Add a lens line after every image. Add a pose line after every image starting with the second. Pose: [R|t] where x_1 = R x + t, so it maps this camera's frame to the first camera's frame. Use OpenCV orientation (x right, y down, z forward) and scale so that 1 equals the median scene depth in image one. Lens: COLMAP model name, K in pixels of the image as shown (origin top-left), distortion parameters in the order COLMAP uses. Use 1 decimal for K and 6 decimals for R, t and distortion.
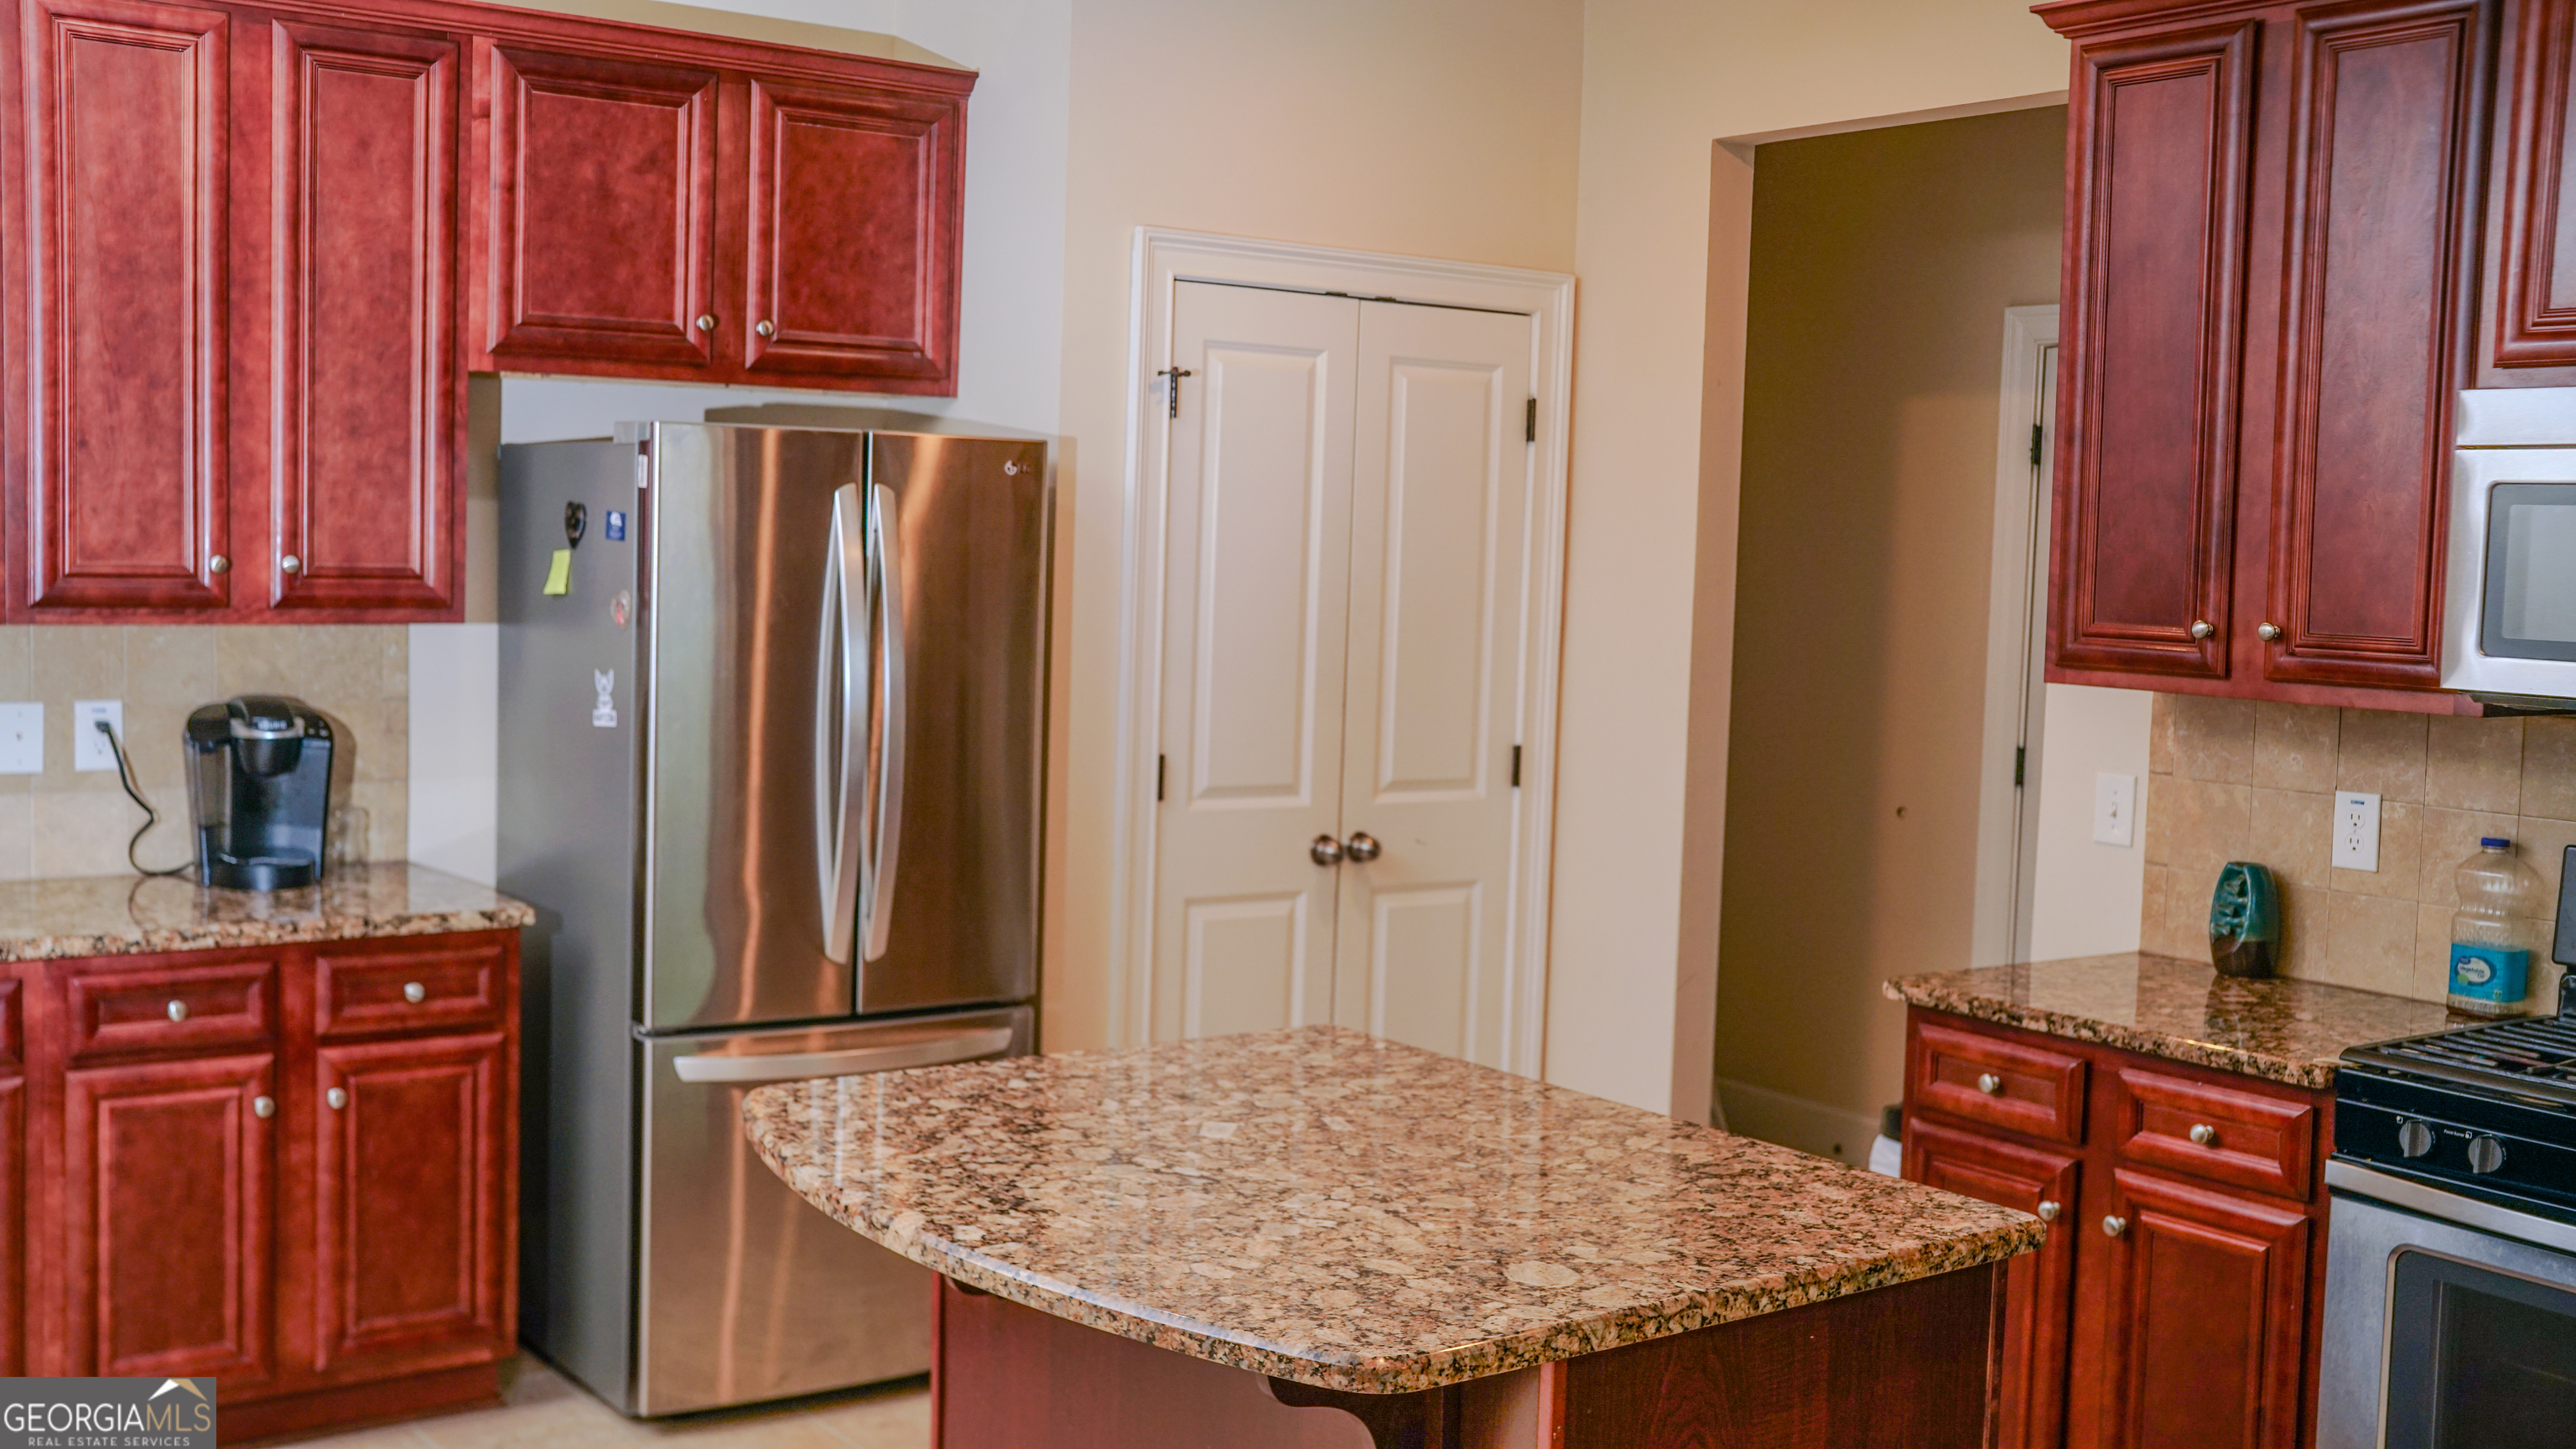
lens RADIAL K [[2632.0, 0, 1280.2], [0, 2632.0, 714.1], [0, 0, 1]] dist [-0.083101, 0.210635]
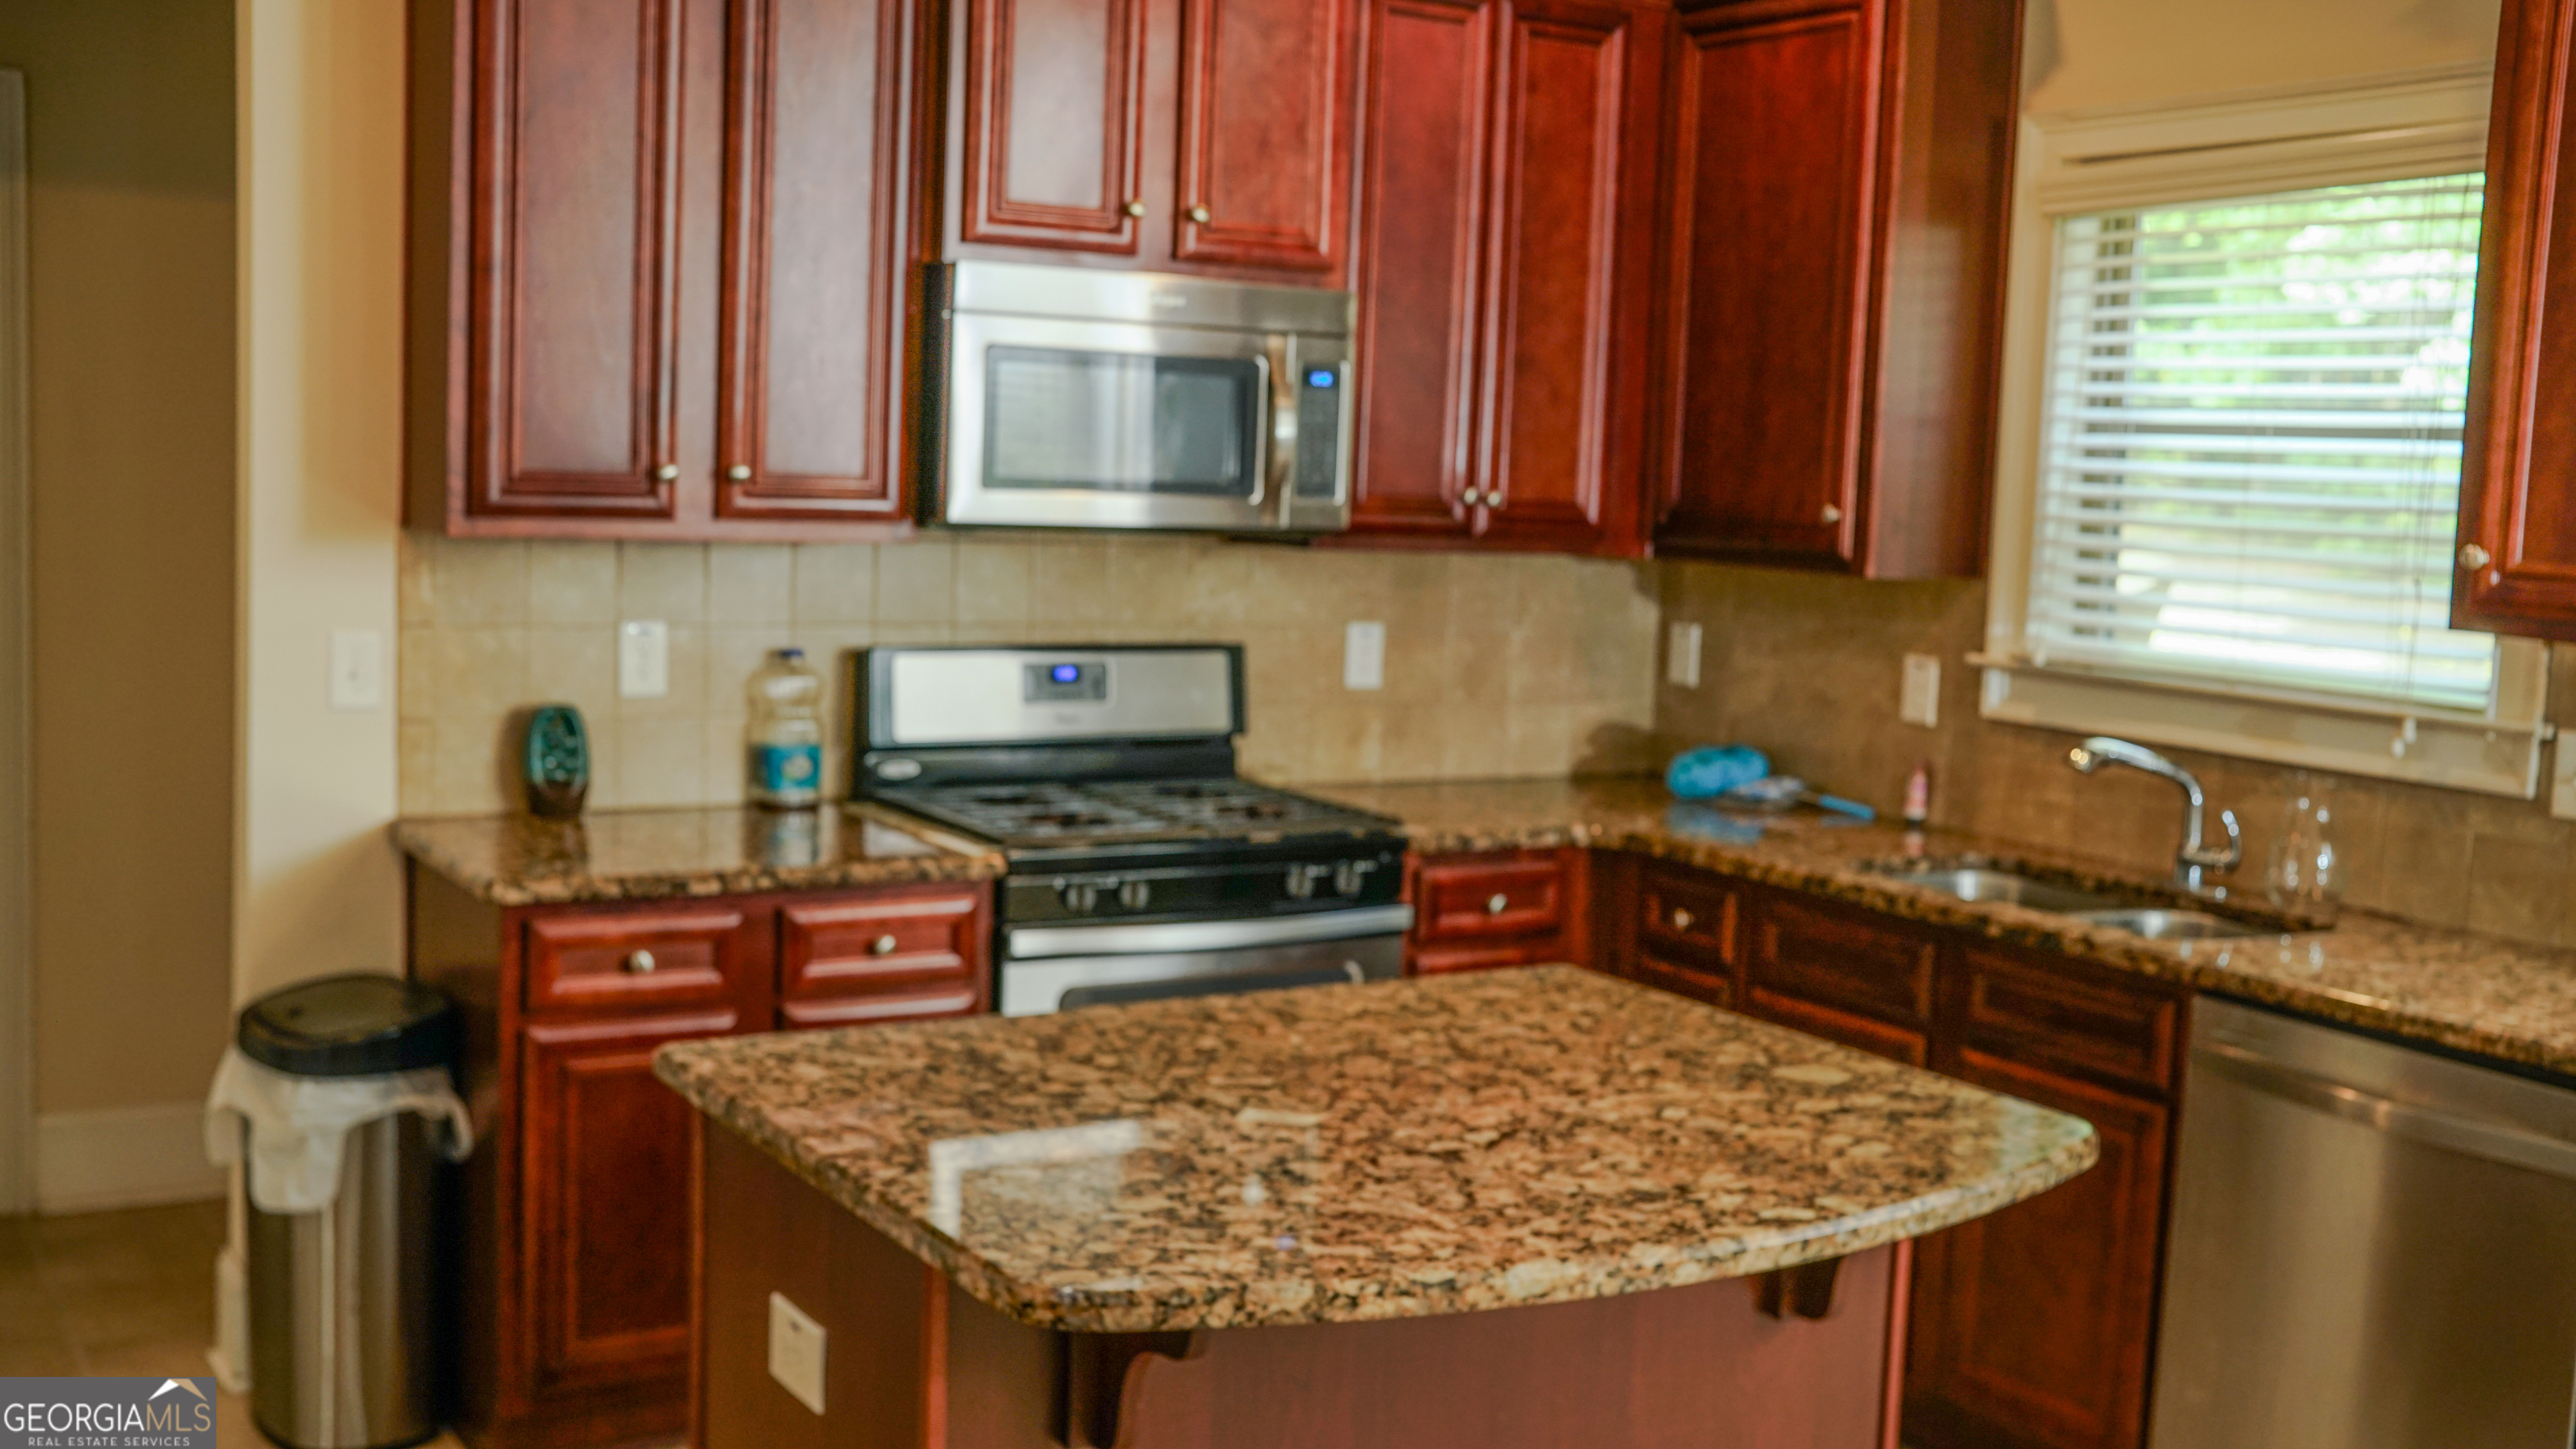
lens RADIAL K [[2601.3, 0, 1271.9], [0, 2601.3, 720.8], [0, 0, 1]] dist [-0.083228, 0.212287]
pose [[0.073180, -0.129325, 0.988898, -0.566361], [0.032102, 0.991349, 0.127270, -0.051836], [-0.996802, 0.022432, 0.076699, 0.628197]]
